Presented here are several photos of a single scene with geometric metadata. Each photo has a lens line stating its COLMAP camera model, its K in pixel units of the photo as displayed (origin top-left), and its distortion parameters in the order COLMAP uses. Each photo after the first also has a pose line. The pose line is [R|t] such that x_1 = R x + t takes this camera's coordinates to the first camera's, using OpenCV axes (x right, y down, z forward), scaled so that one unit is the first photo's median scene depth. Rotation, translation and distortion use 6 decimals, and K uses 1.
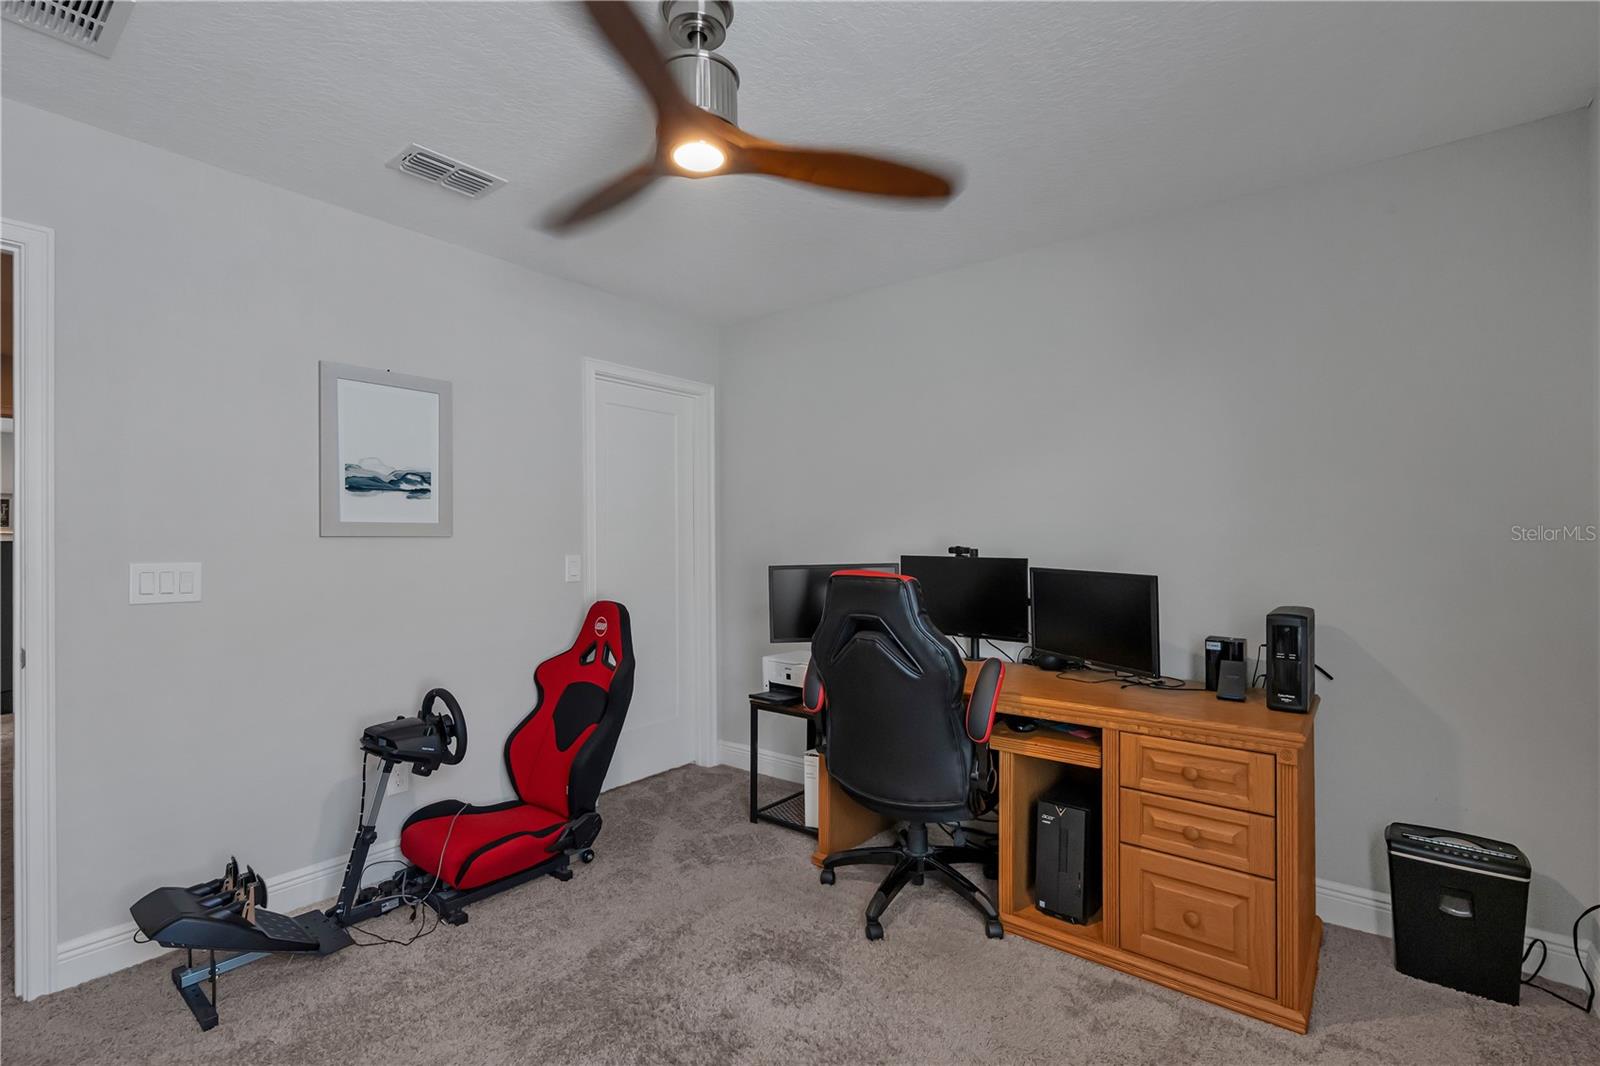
lens RADIAL K [[734.8, 0, 800.0], [0, 734.8, 533.0], [0, 0, 1]] dist [-0.001444, 0.000417]
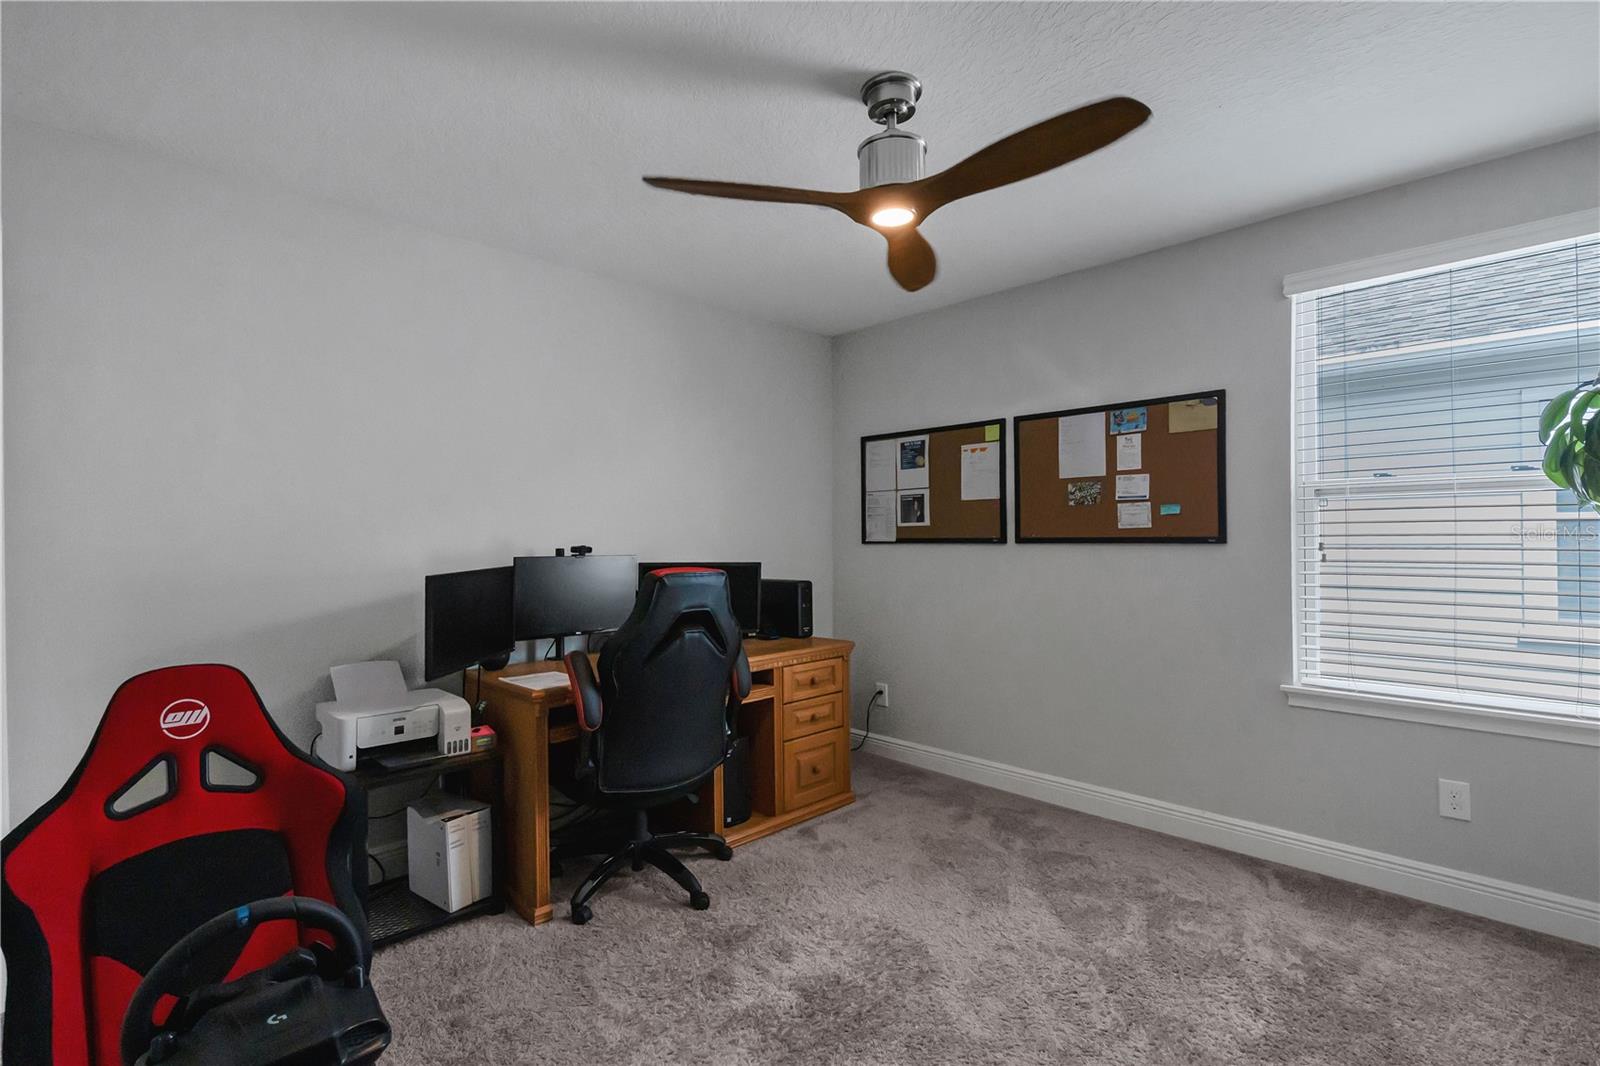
lens RADIAL K [[734.8, 0, 800.0], [0, 734.8, 533.0], [0, 0, 1]] dist [-0.001444, 0.000417]
pose [[0.124863, 0.008914, 0.992134, -1.058791], [0.002437, 0.999954, -0.009291, 0.012730], [-0.992171, 0.003578, 0.124835, 0.796000]]
